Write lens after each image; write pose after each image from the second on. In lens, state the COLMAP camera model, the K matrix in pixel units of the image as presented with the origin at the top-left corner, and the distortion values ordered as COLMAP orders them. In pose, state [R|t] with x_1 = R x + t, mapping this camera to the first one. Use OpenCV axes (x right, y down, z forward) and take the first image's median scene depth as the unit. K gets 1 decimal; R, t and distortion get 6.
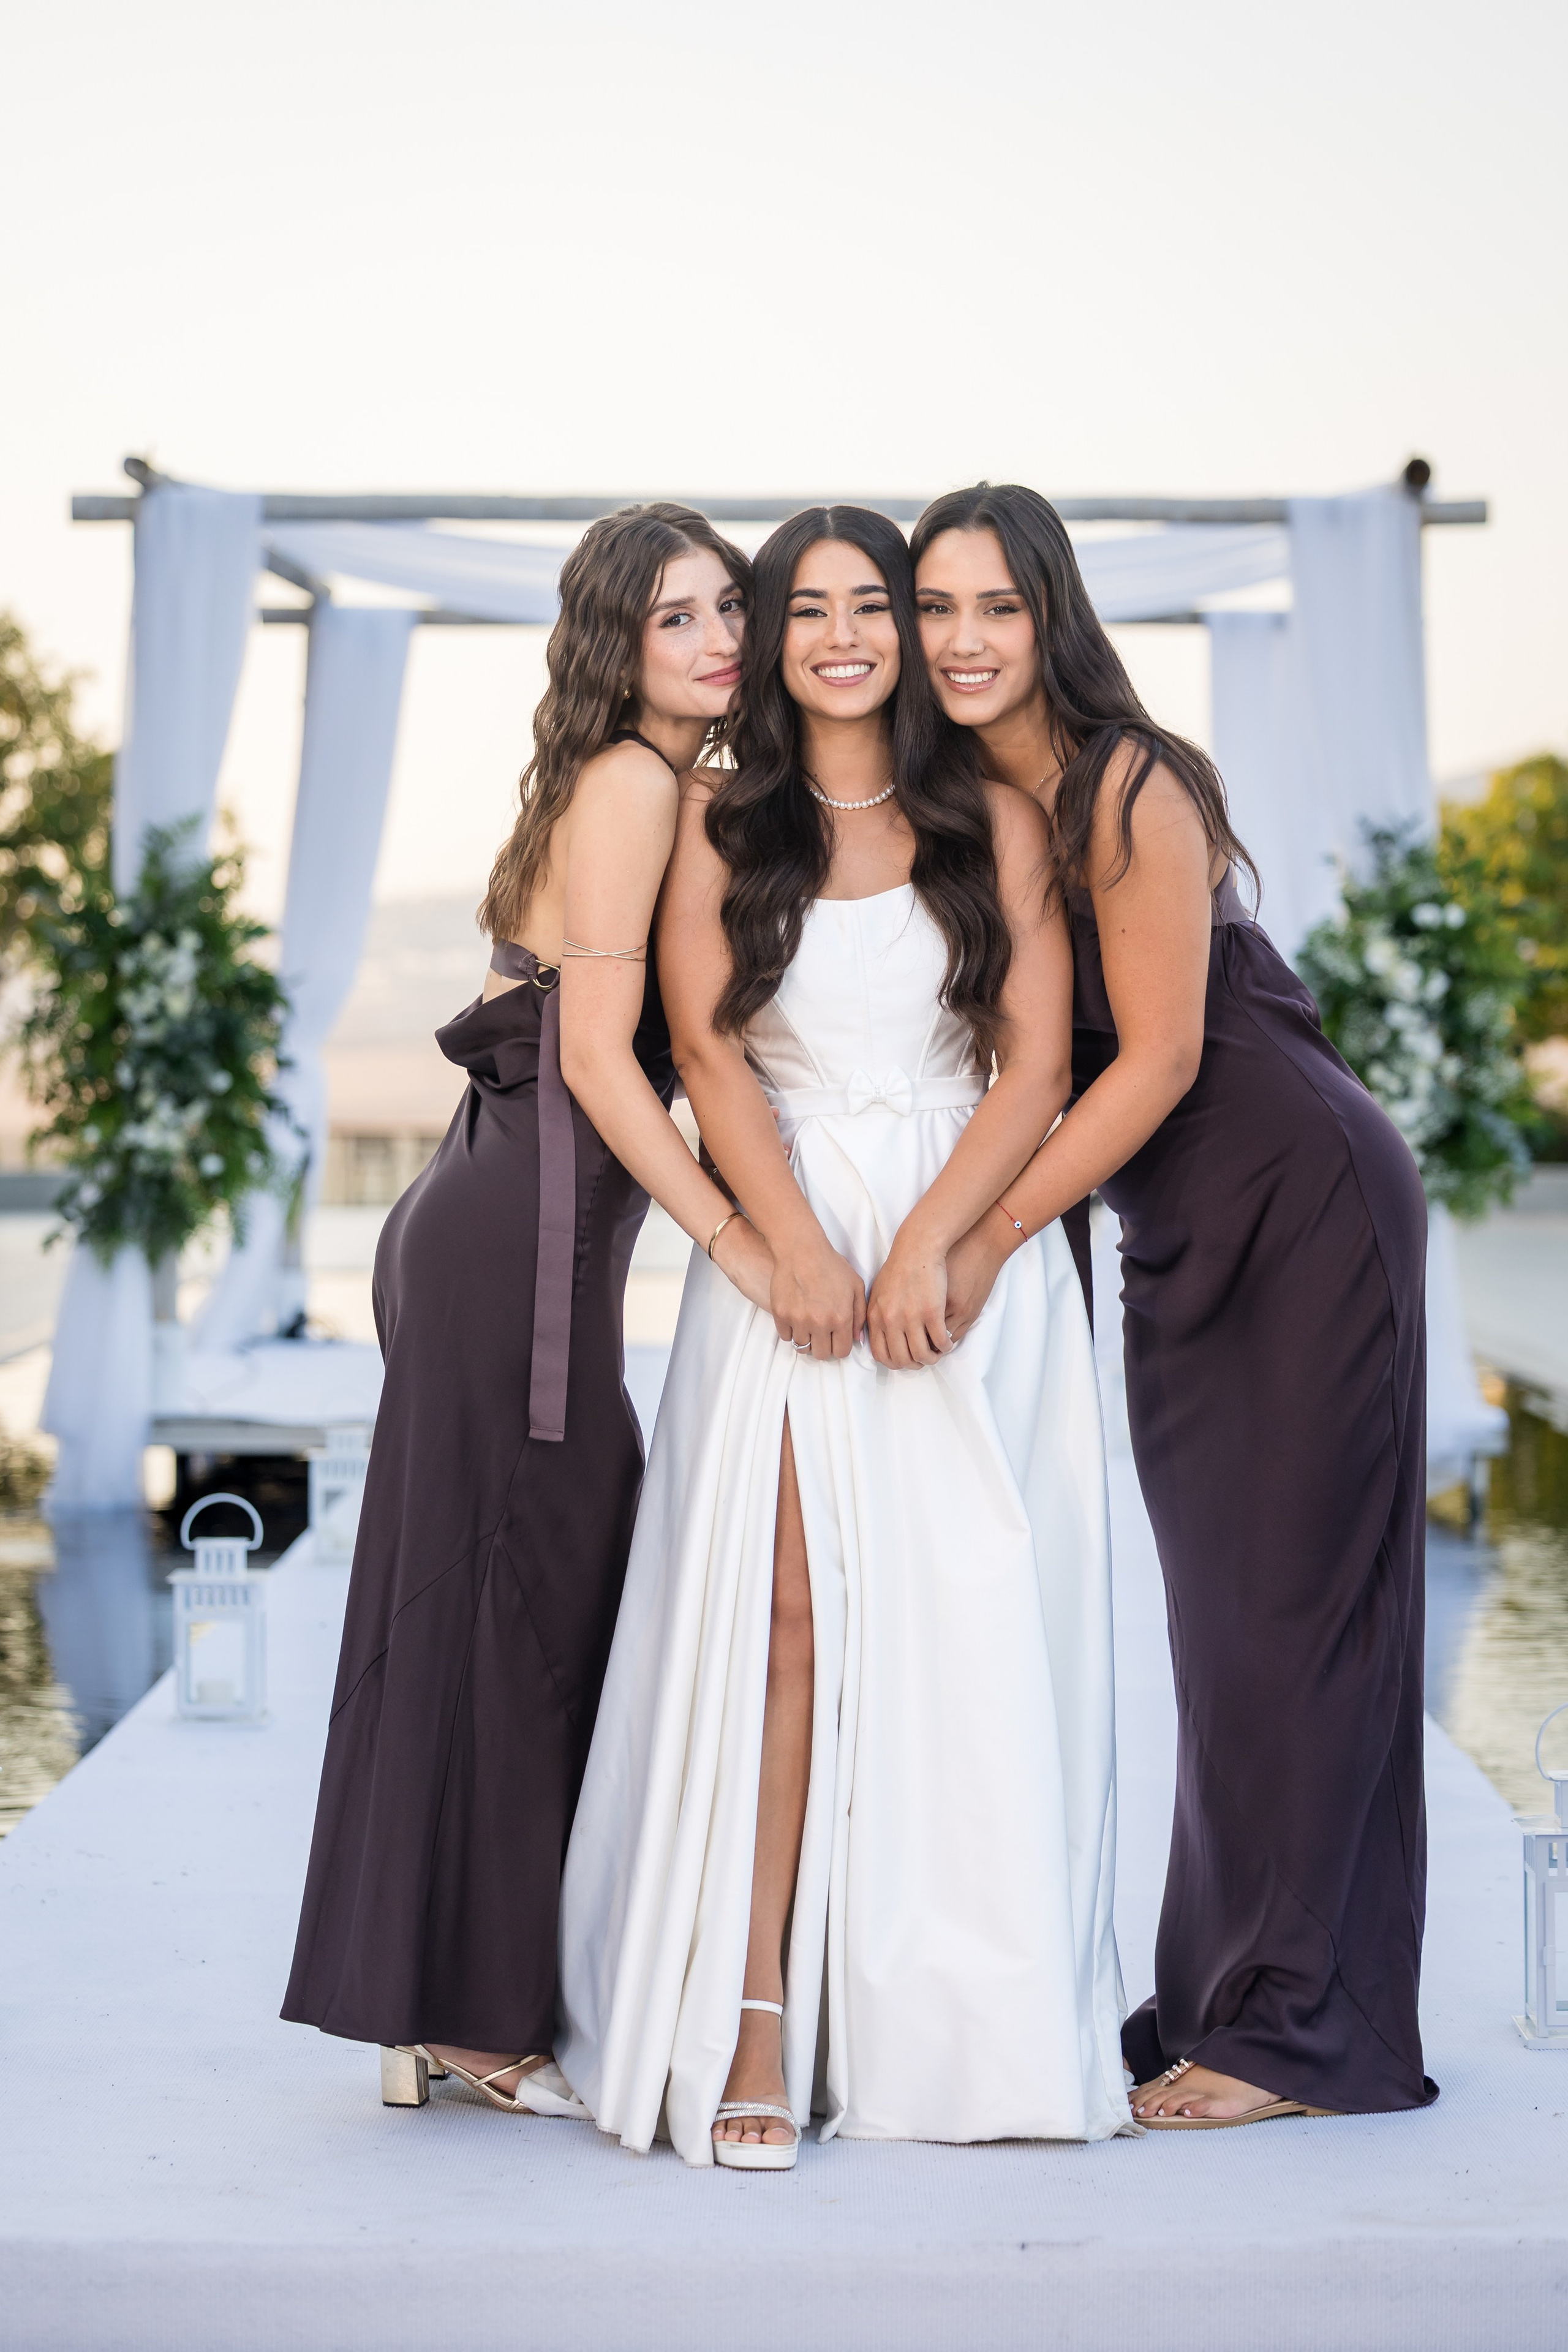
lens RADIAL K [[5367.9, 0, 778.4], [0, 5367.9, 1216.6], [0, 0, 1]] dist [-0.028779, -0.142748]
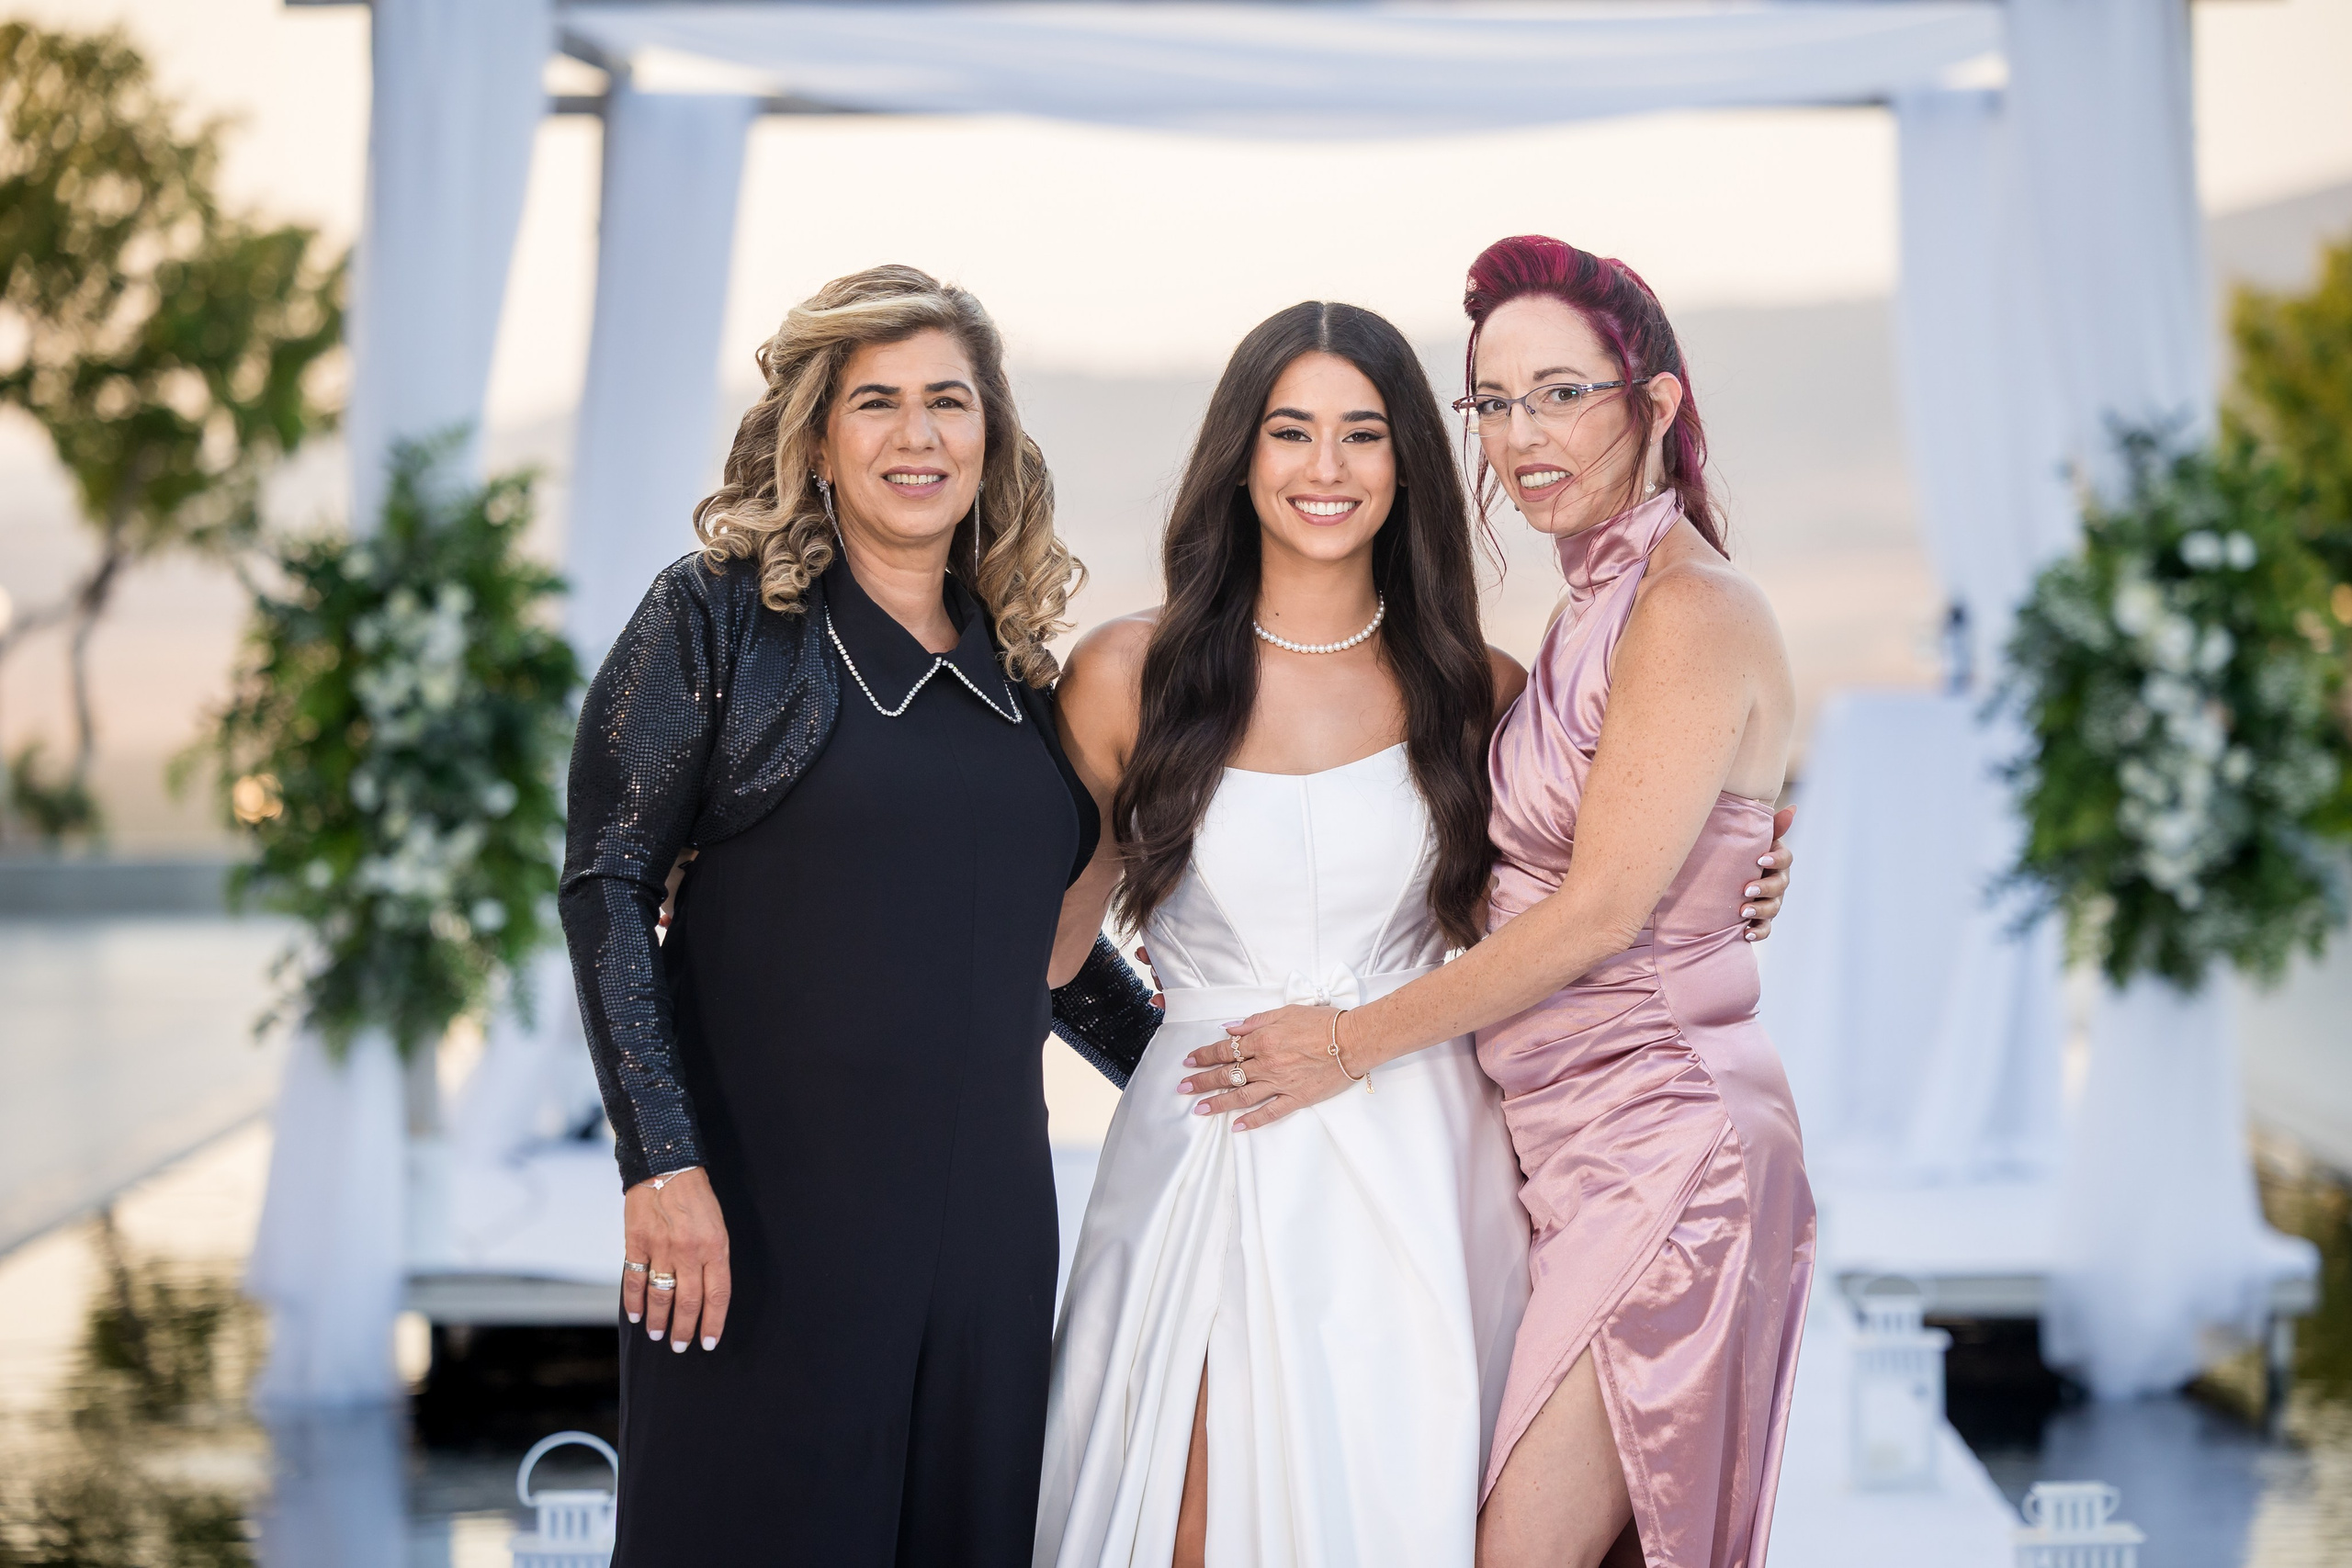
lens RADIAL K [[8455.9, 0, 1179.6], [0, 8455.9, 822.1], [0, 0, 1]] dist [-0.017041, -1.440698]
pose [[0.999938, -0.007554, -0.008212, -0.005037], [0.007544, 0.999971, -0.001280, -0.019864], [0.008222, 0.001218, 0.999965, -0.115536]]
